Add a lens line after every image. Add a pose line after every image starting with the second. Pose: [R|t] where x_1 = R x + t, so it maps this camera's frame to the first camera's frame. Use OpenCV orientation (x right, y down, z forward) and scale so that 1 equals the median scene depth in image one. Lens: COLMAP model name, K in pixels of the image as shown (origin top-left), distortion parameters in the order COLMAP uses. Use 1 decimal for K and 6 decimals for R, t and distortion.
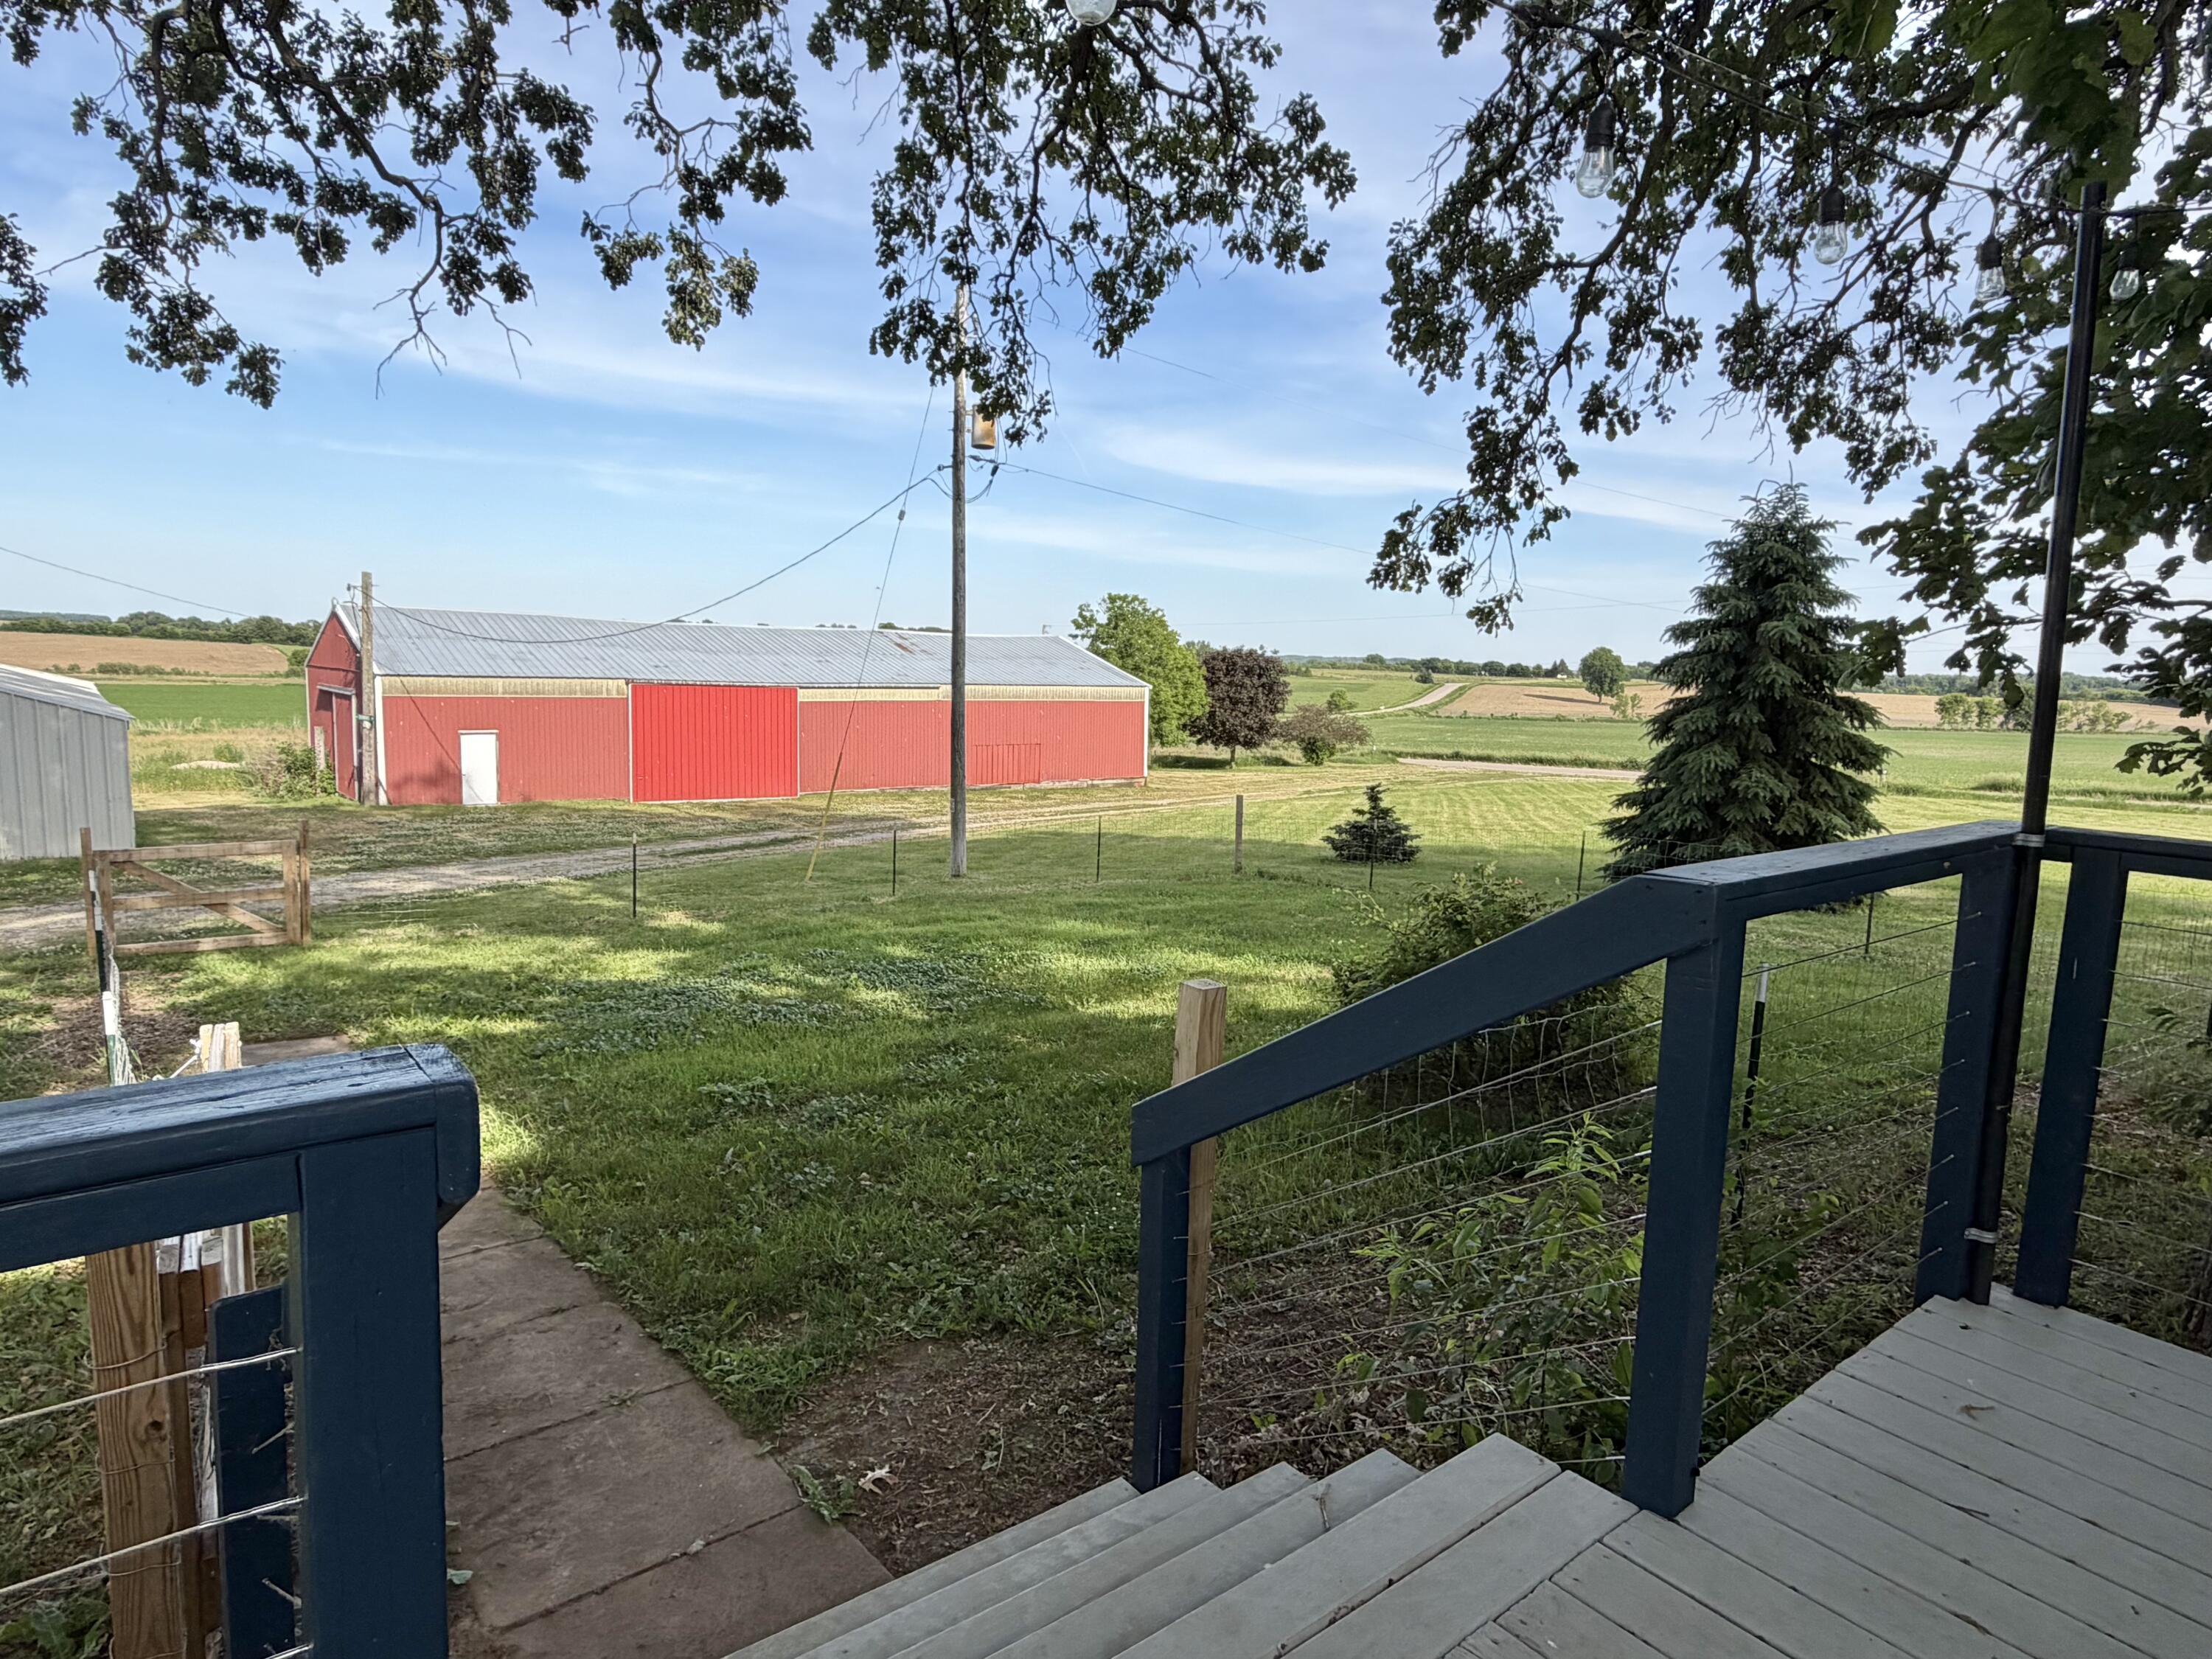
lens RADIAL K [[1302.0, 0, 1104.9], [0, 1302.0, 831.9], [0, 0, 1]] dist [-0.009950, 0.007384]
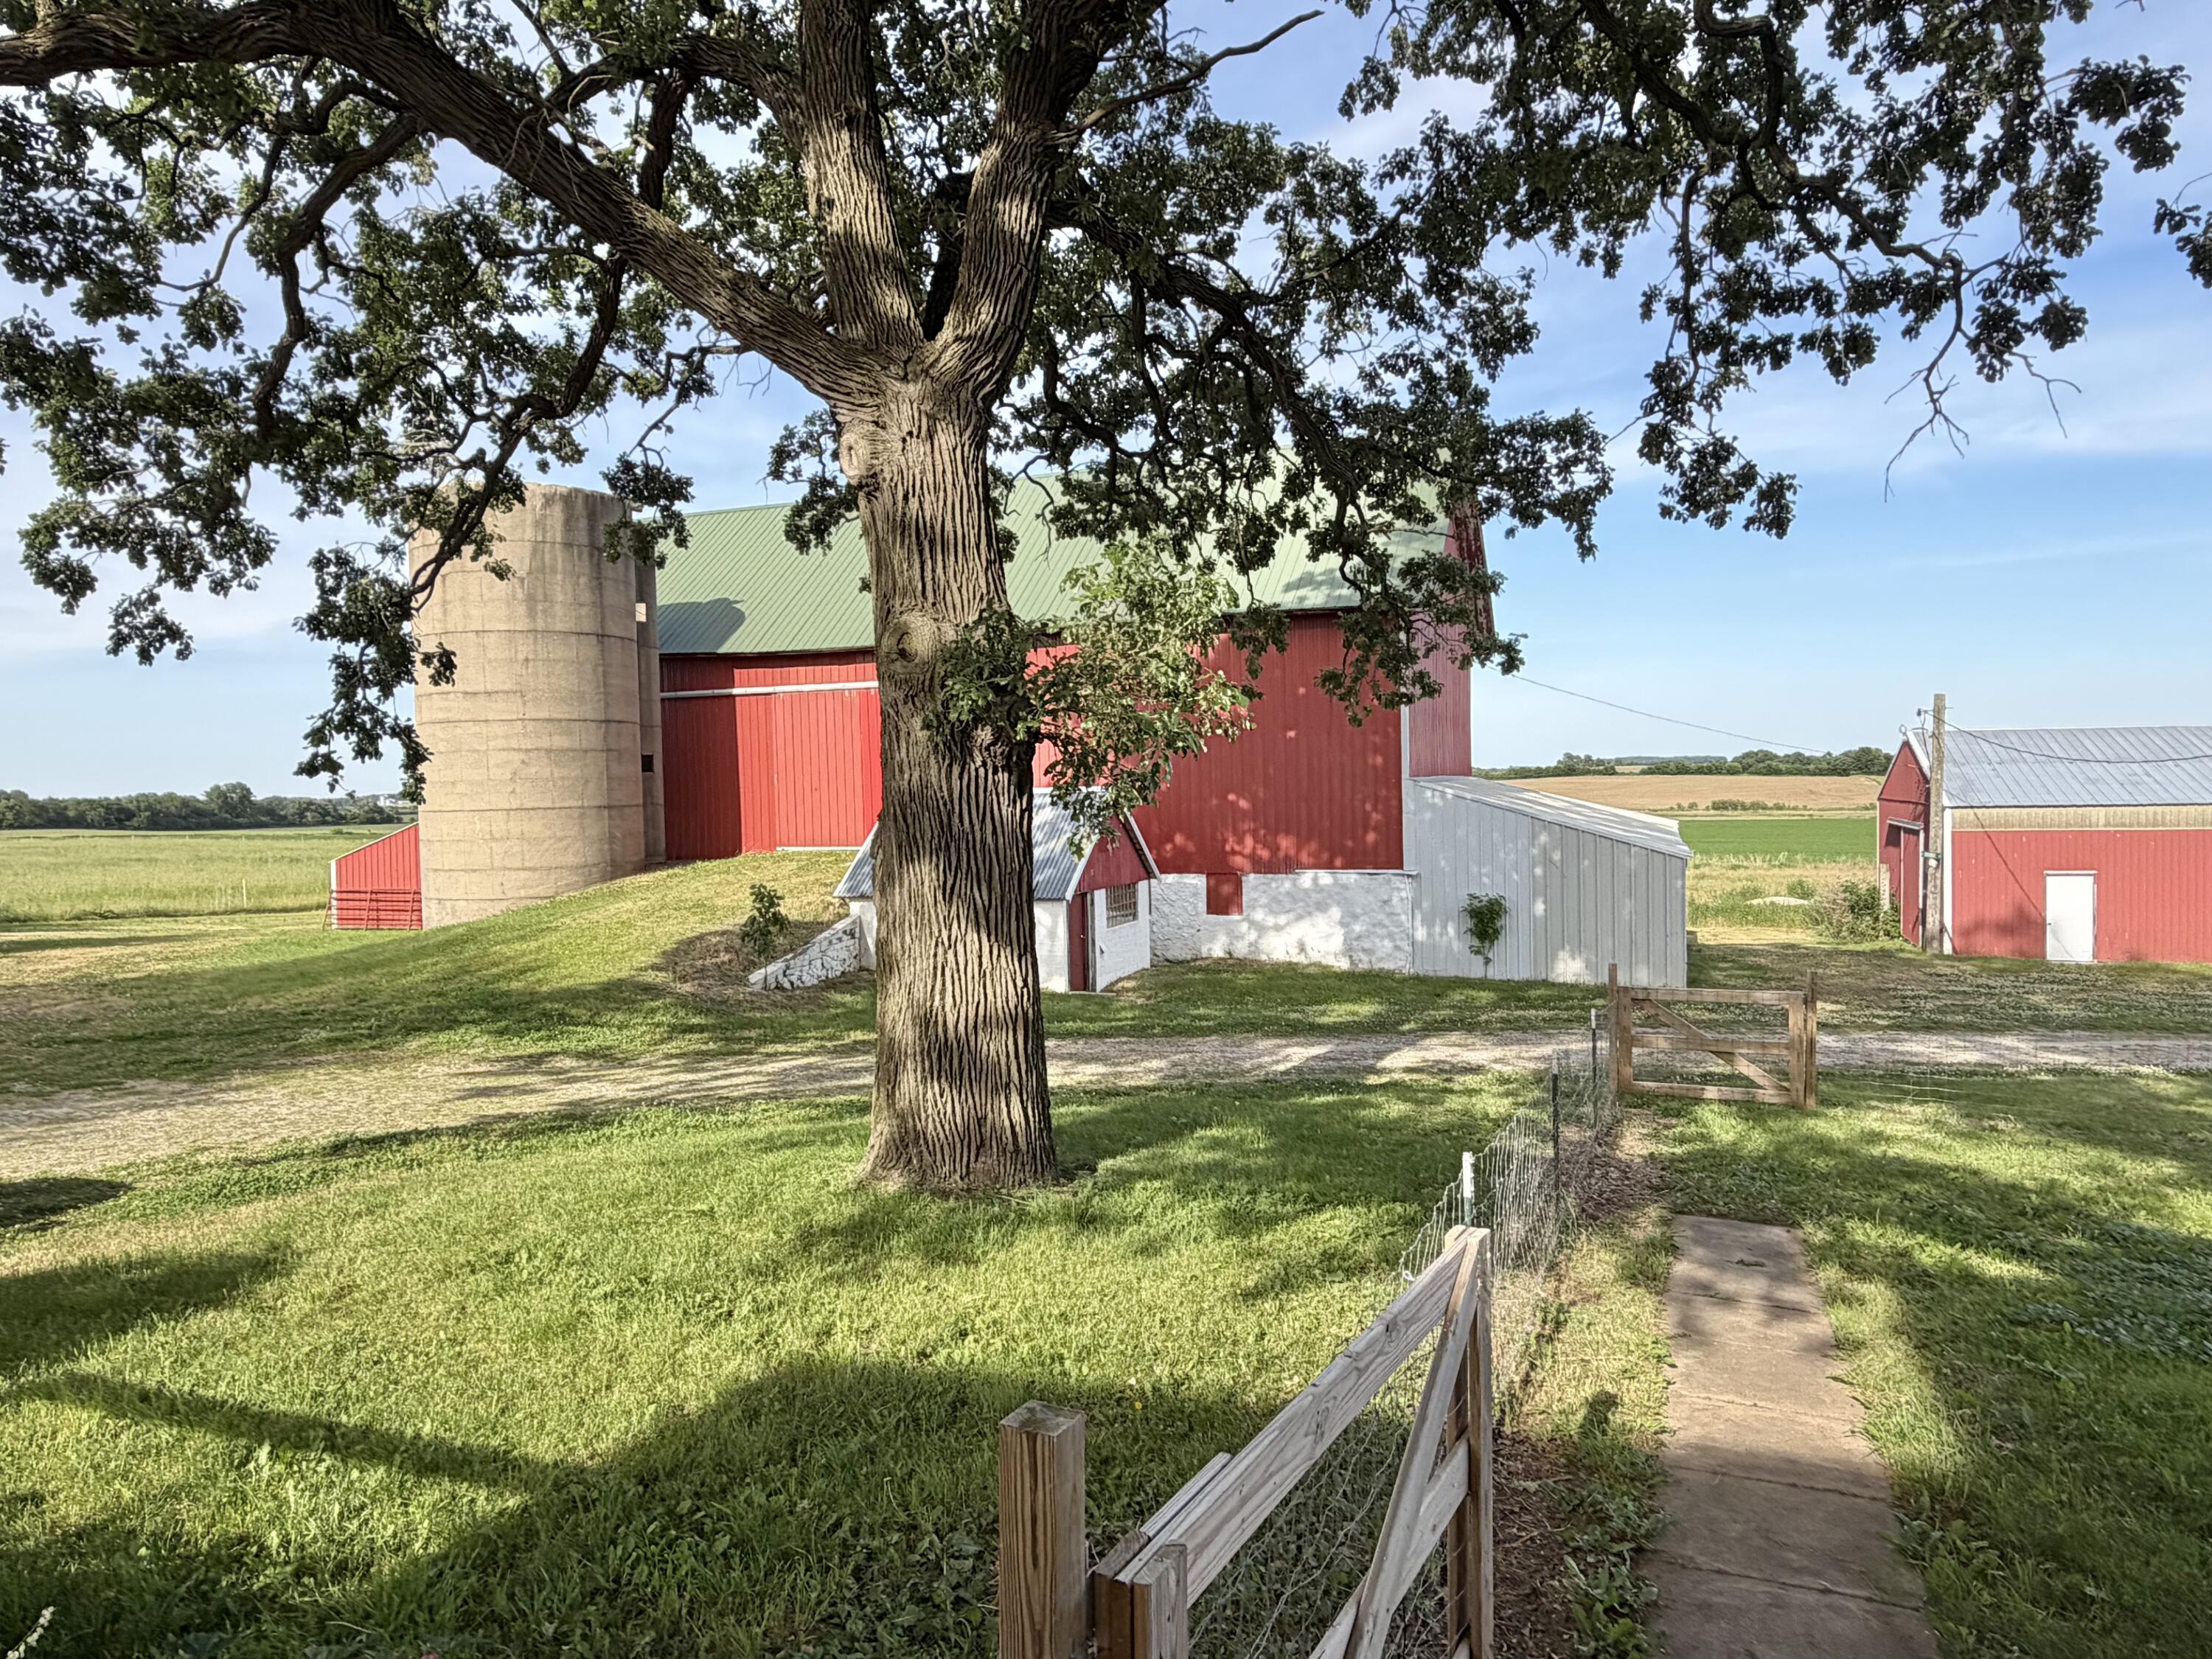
lens RADIAL K [[1408.4, 0, 1098.5], [0, 1408.4, 826.6], [0, 0, 1]] dist [0.000814, -0.000723]
pose [[0.481227, -0.015020, -0.876467, 0.014149], [-0.077034, 0.995260, -0.059351, -0.014956], [0.873204, 0.096079, 0.477790, 0.086109]]
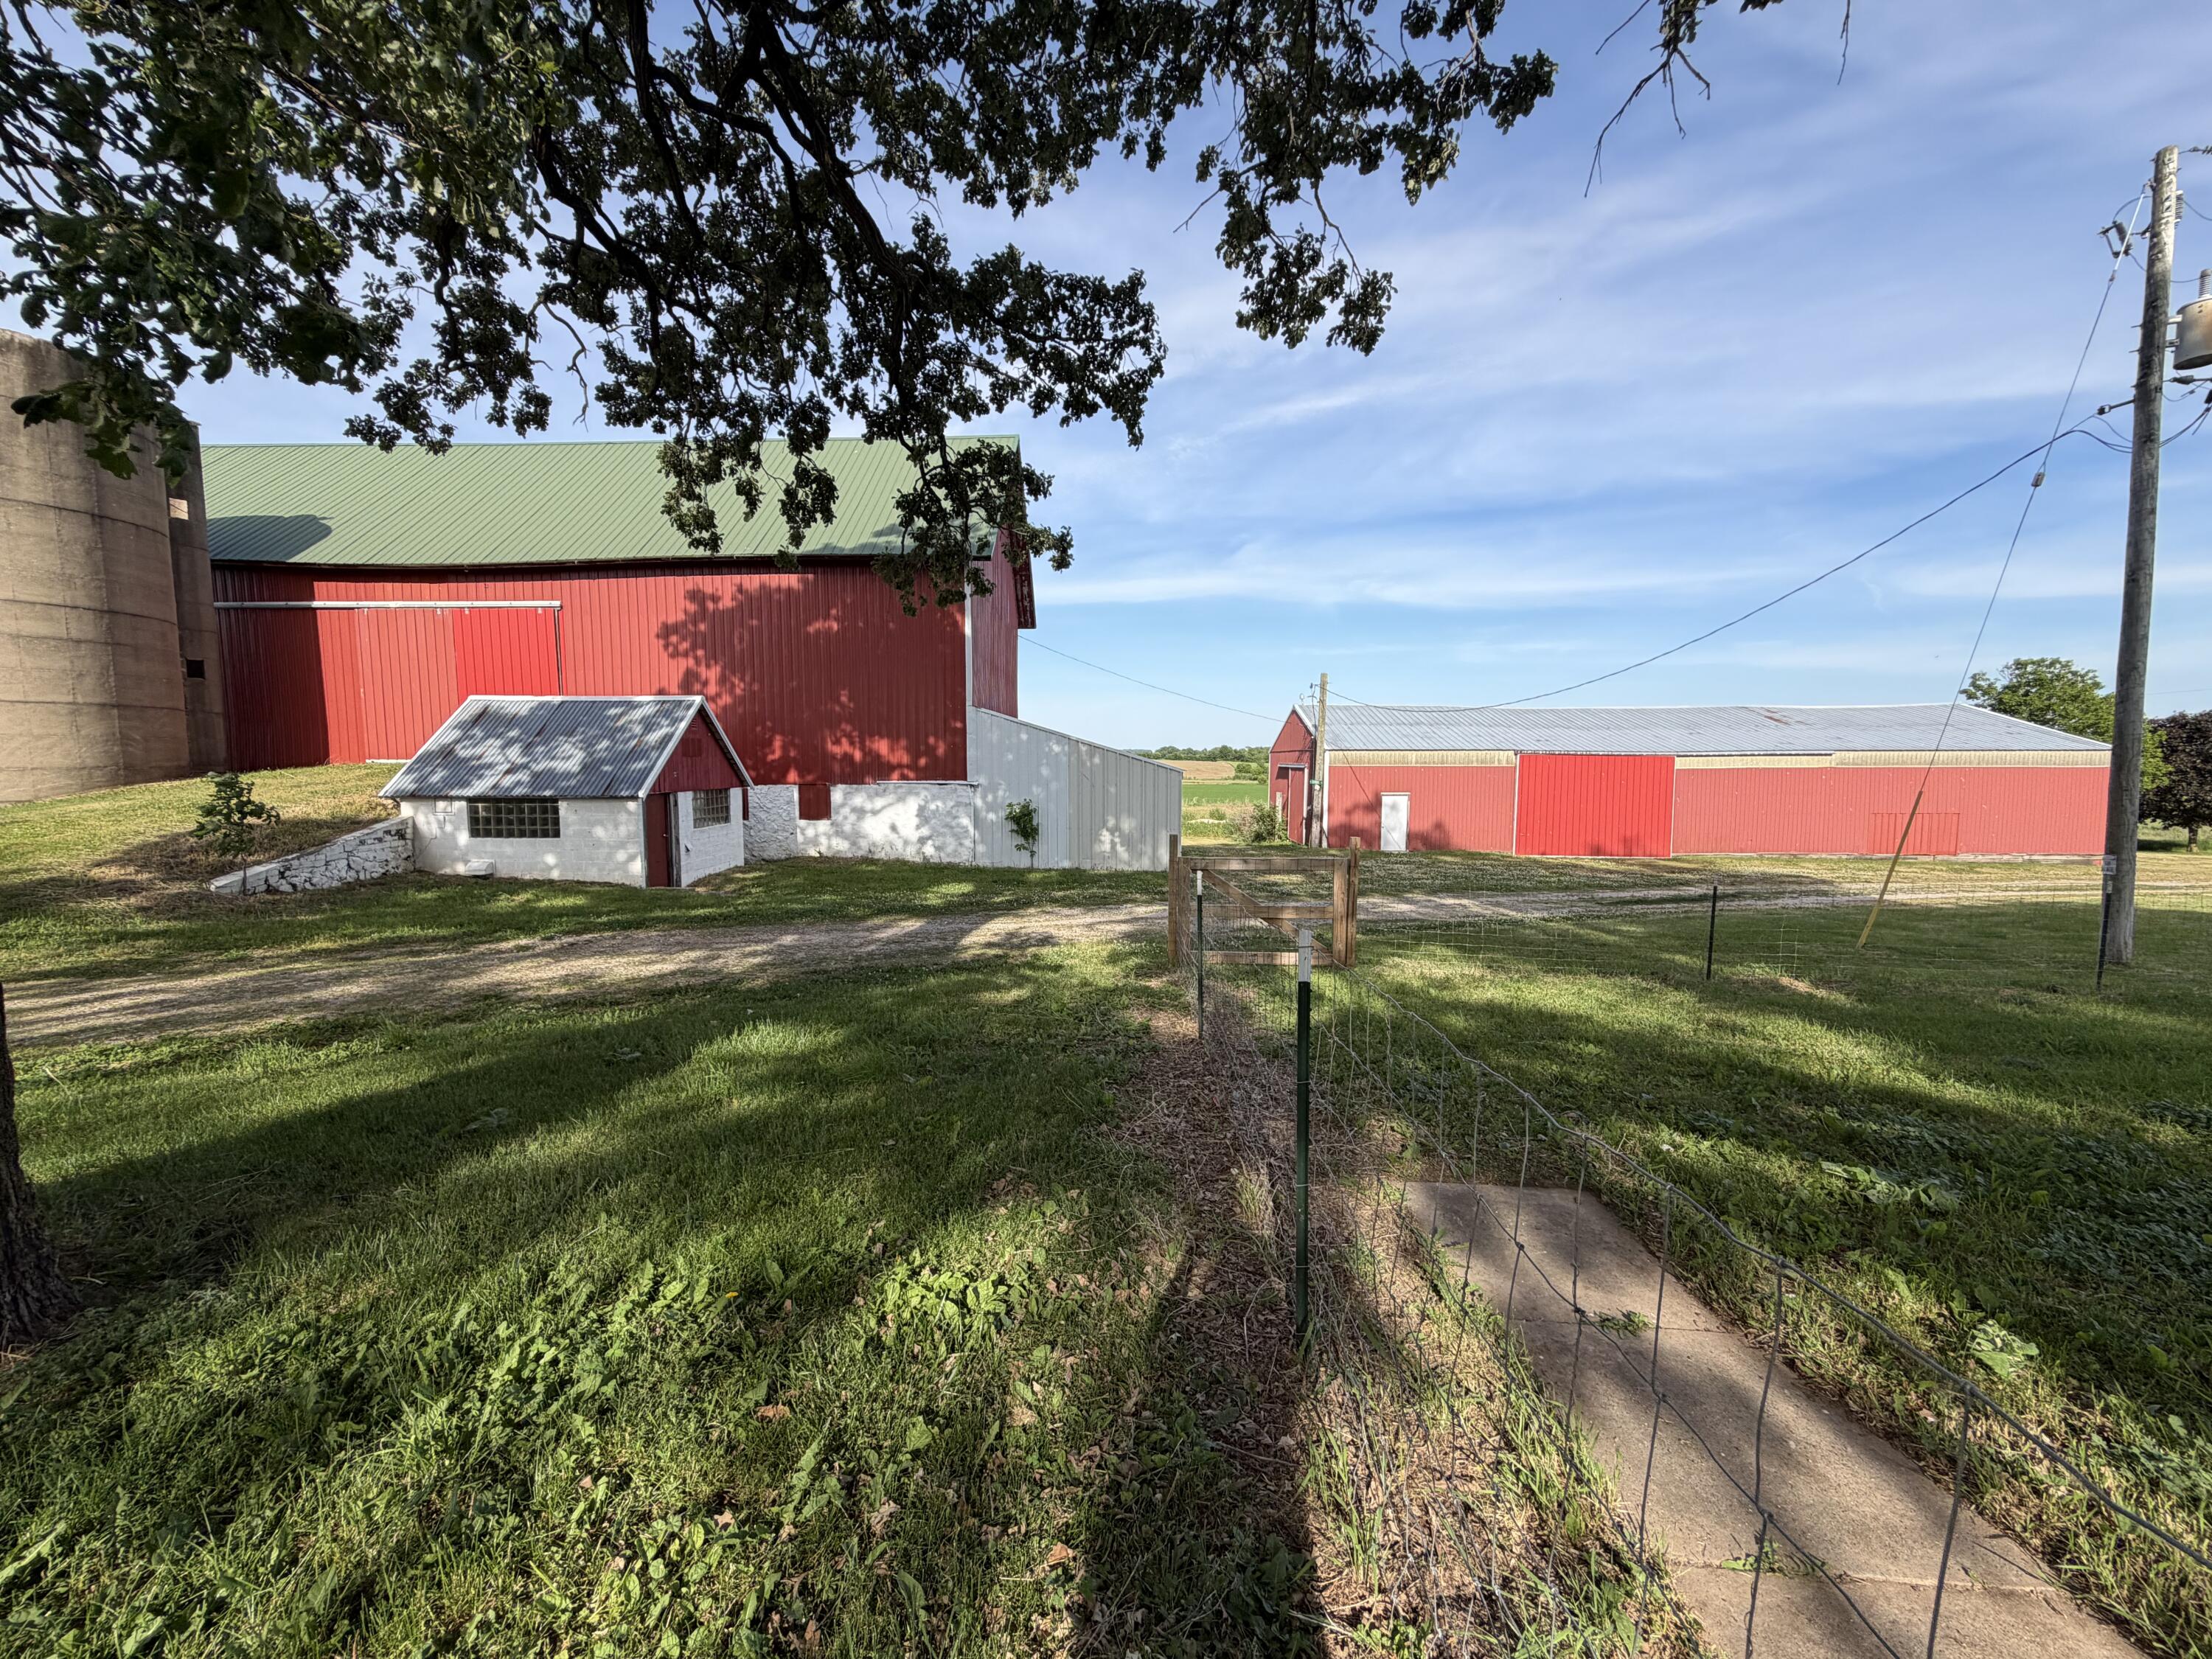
lens RADIAL K [[872.9, 0, 1074.4], [0, 872.9, 836.1], [0, 0, 1]] dist [0.004523, 0.000106]
pose [[0.739398, 0.026833, -0.672733, -0.383286], [-0.061461, 0.997723, -0.027756, 0.019828], [0.670457, 0.061870, 0.739364, 0.449582]]
